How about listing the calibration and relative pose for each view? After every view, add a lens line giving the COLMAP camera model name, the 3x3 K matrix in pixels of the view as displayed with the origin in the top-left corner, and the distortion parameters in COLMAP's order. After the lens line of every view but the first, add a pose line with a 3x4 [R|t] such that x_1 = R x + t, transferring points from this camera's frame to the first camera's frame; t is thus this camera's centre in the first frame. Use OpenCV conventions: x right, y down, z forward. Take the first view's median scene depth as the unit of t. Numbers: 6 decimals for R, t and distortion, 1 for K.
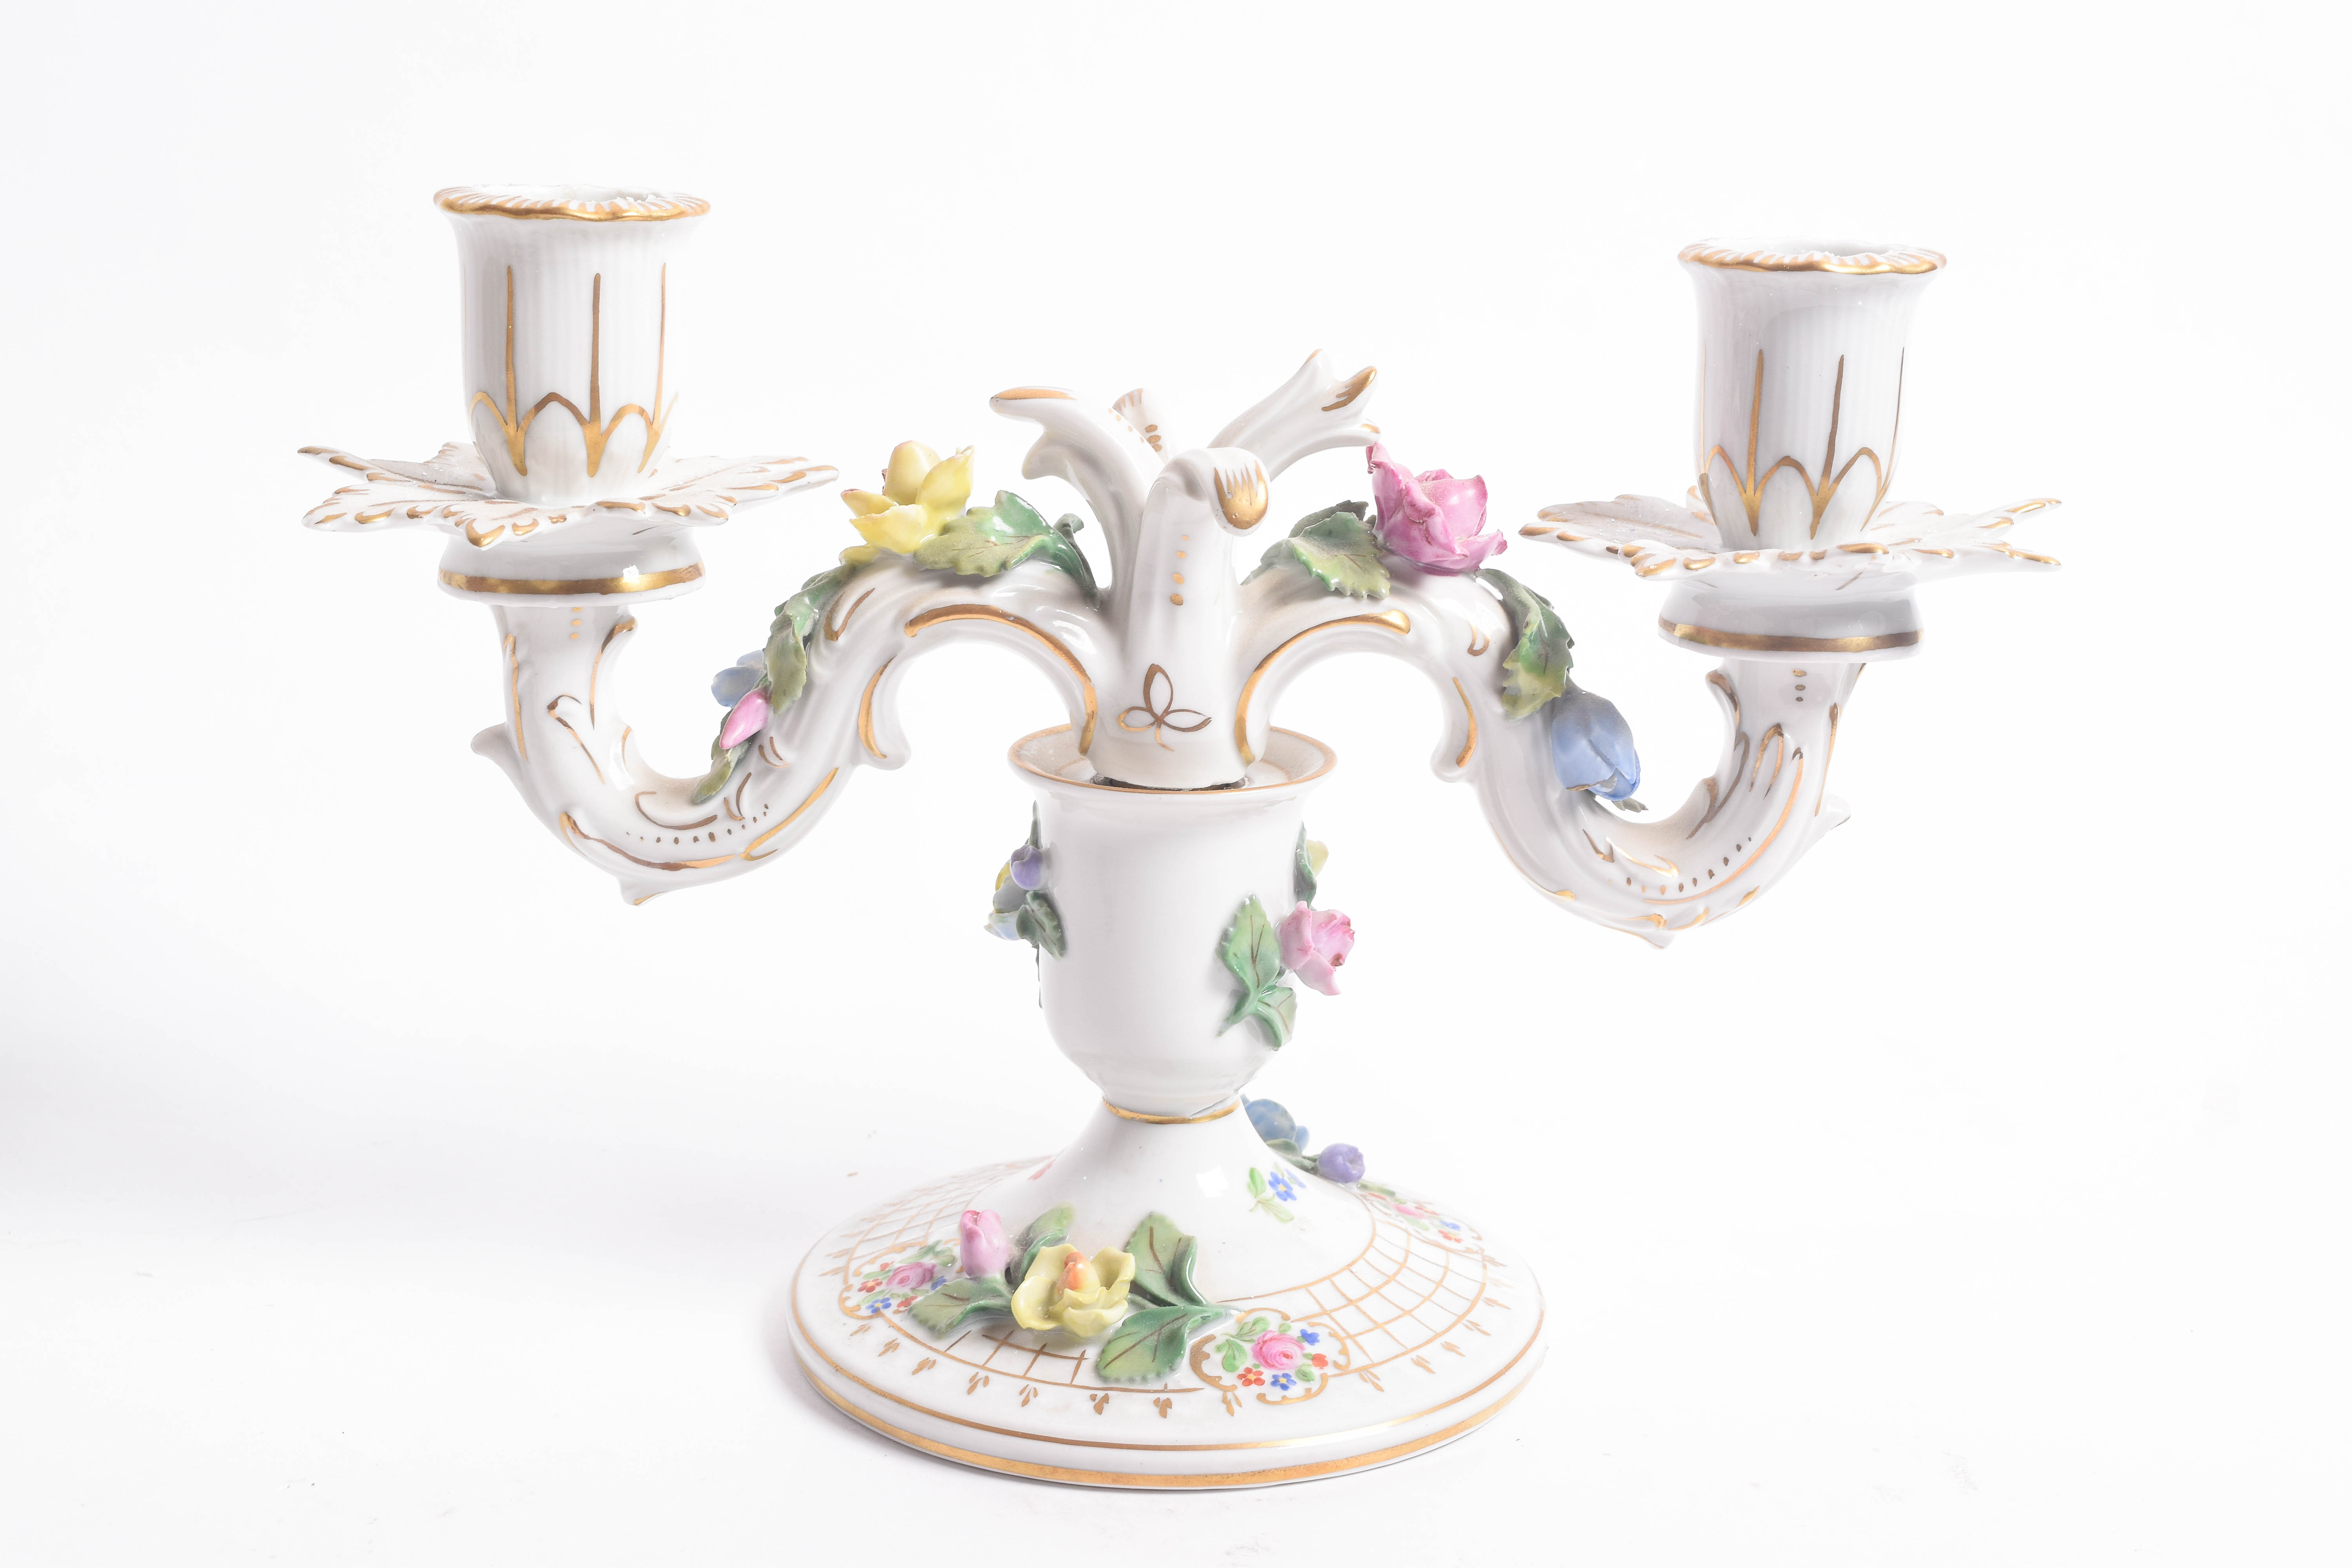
lens RADIAL K [[3464.3, 0, 1176.0], [0, 3464.3, 784.0], [0, 0, 1]] dist [-0.018603, 0.012549]
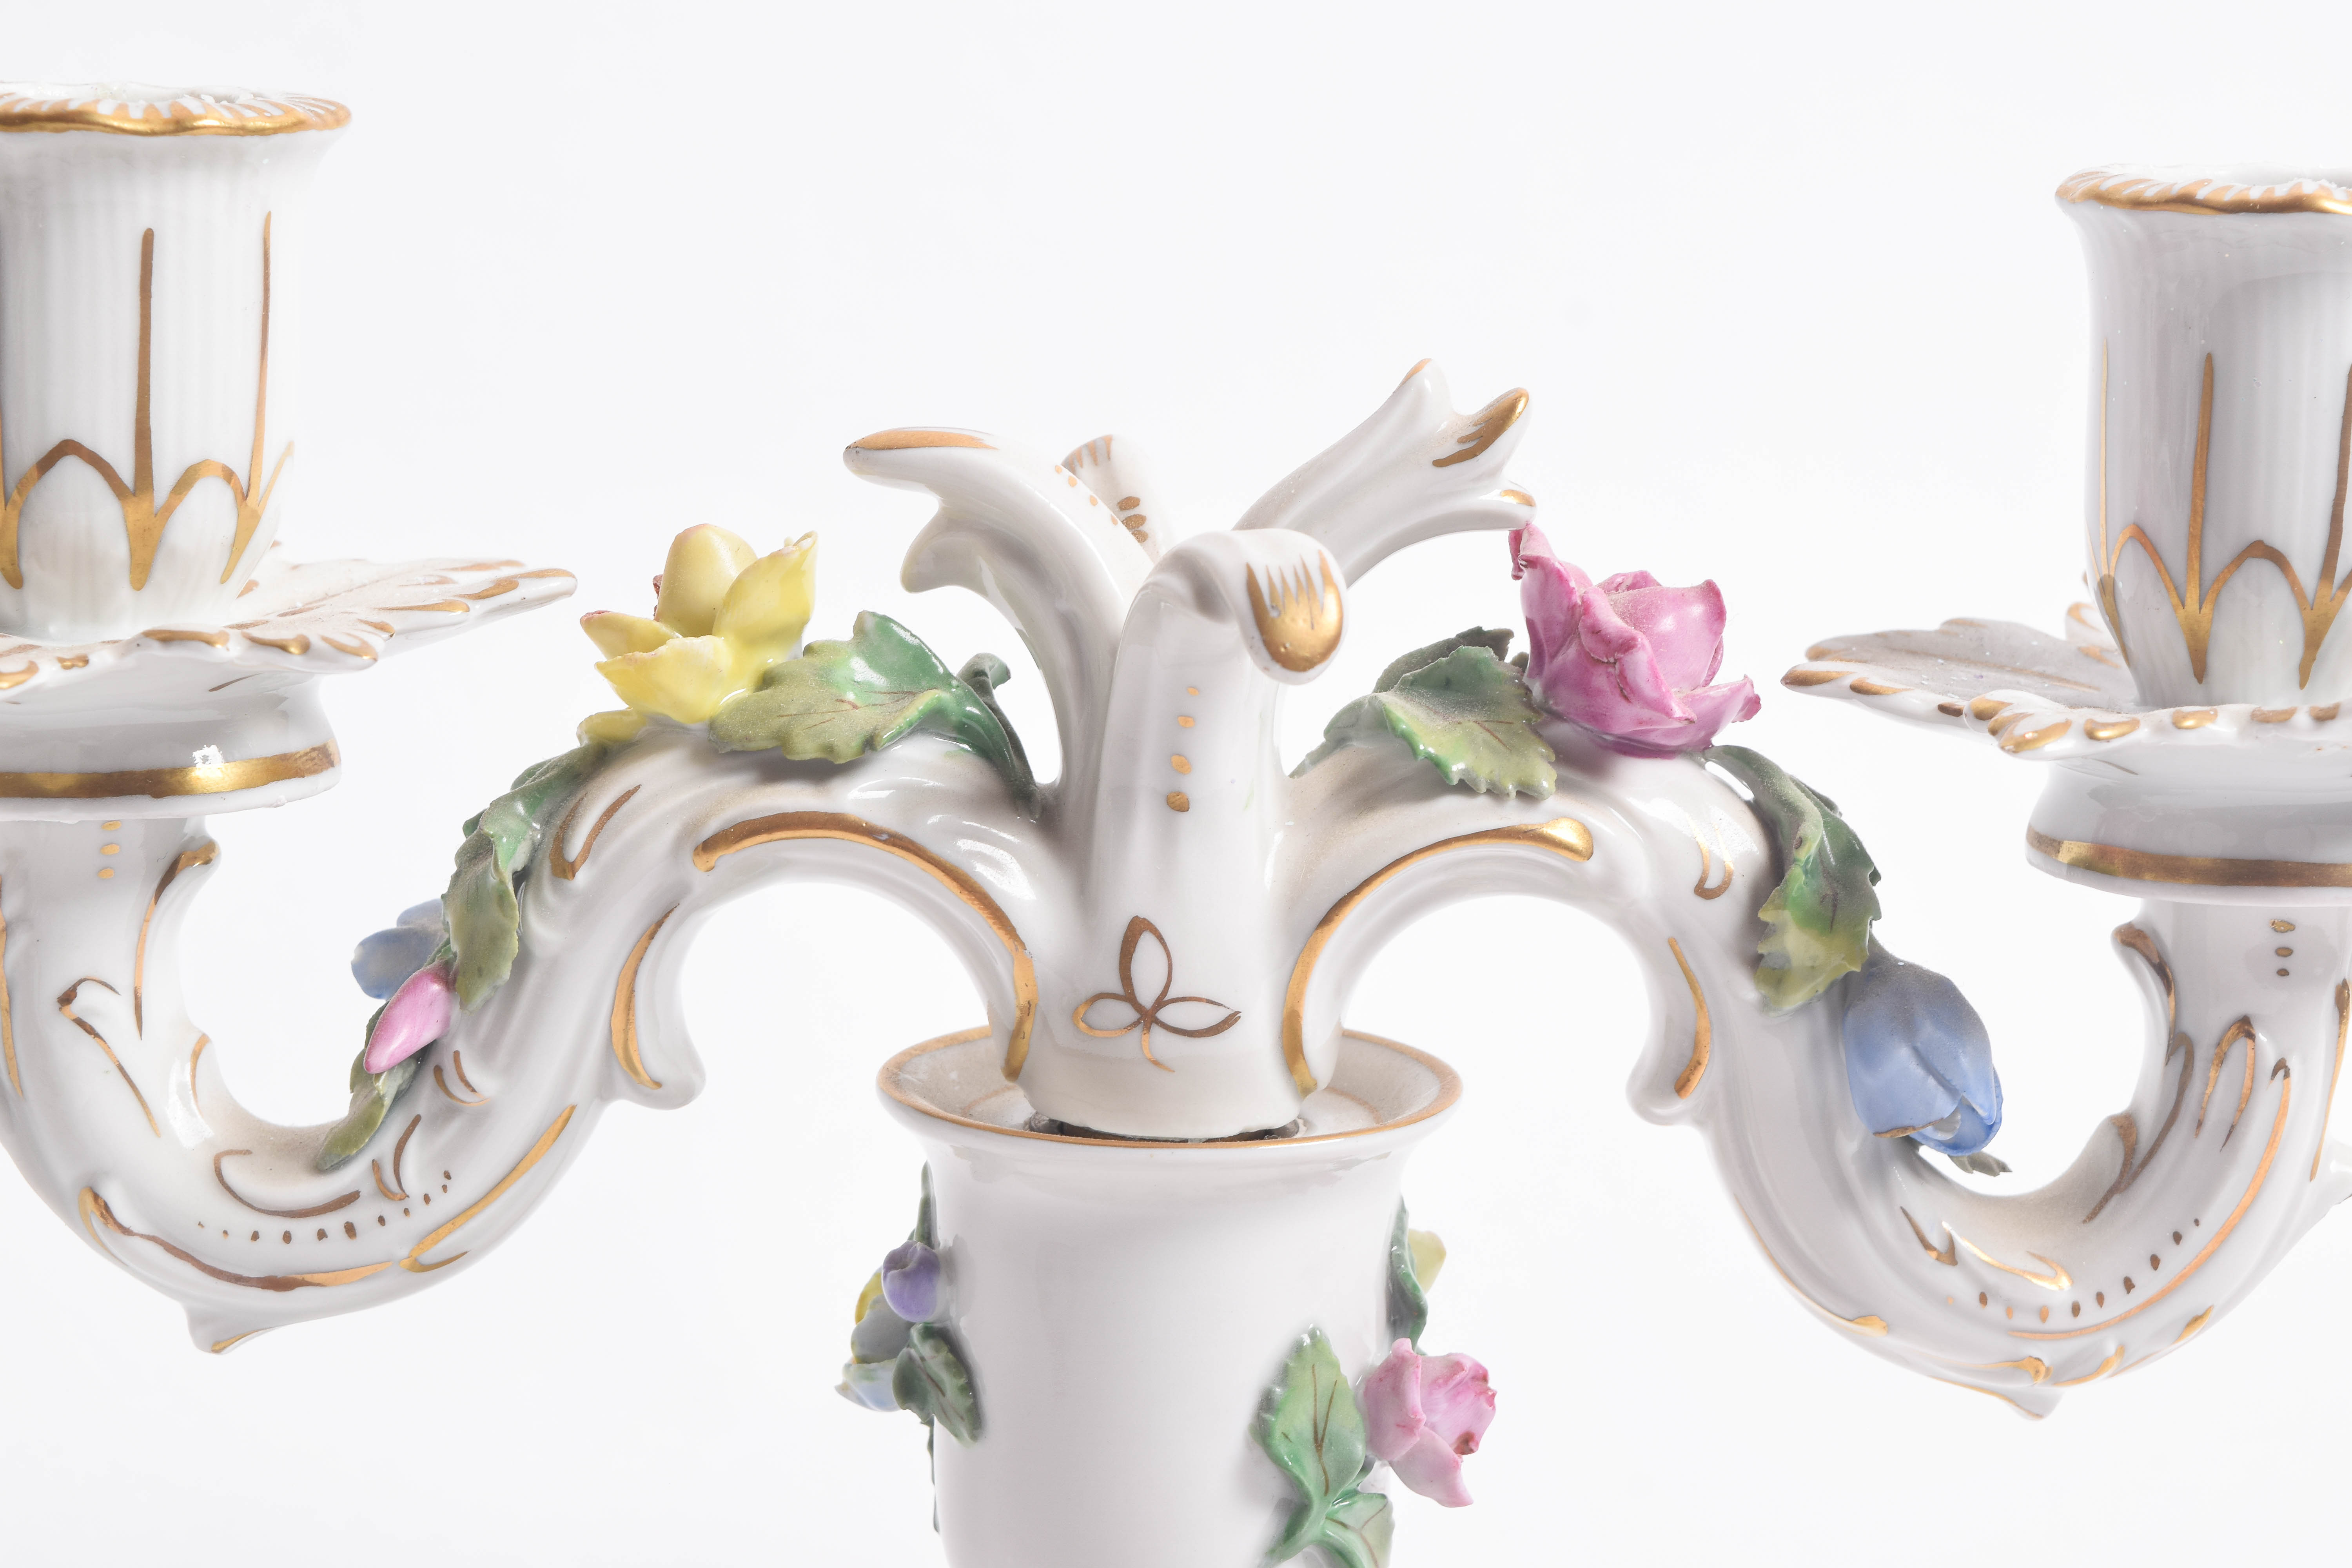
lens RADIAL K [[5344.3, 0, 1176.0], [0, 5344.3, 784.0], [0, 0, 1]] dist [-0.050477, 0.102628]
pose [[0.999930, -0.005477, 0.010500, -0.009049], [0.006177, 0.997674, -0.067879, 0.002718], [-0.010104, 0.067939, 0.997638, 0.132757]]
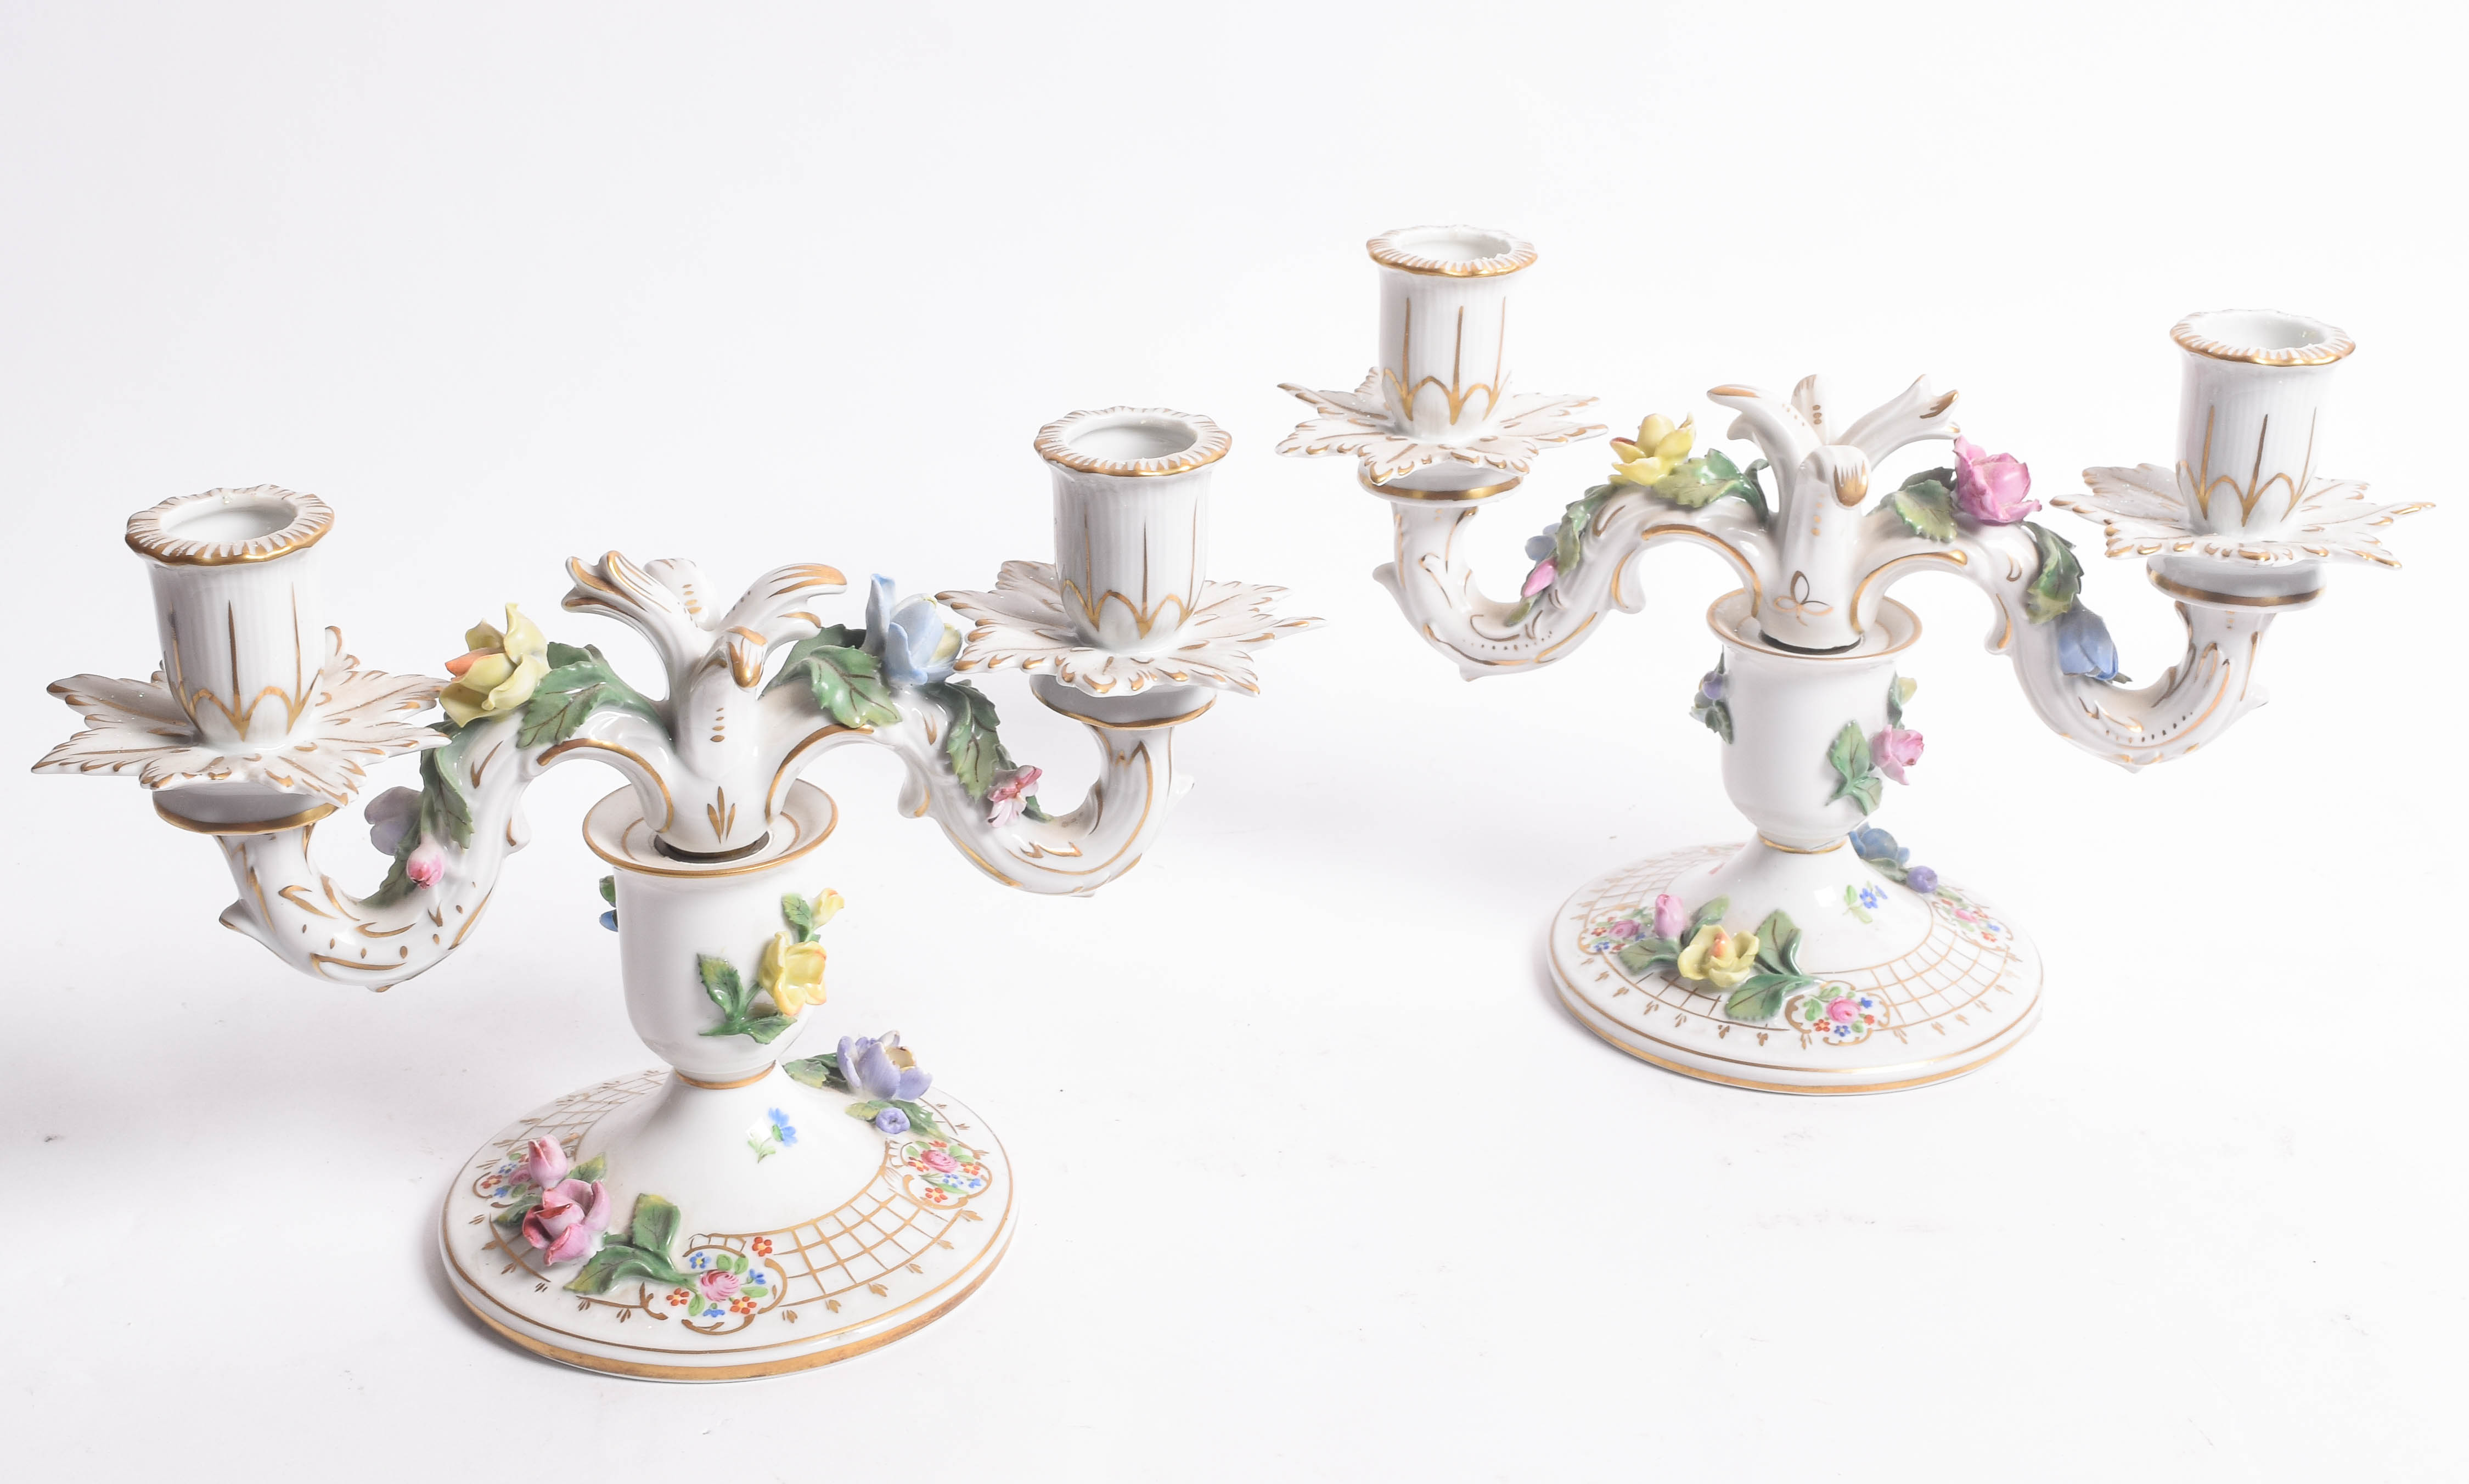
lens RADIAL K [[3401.9, 0, 1224.9], [0, 3401.9, 600.5], [0, 0, 1]] dist [-0.005486, -0.092885]
pose [[0.959396, 0.088227, -0.267911, 0.155358], [-0.053950, 0.989684, 0.132720, -0.208077], [0.276856, -0.112877, 0.954259, -0.526532]]
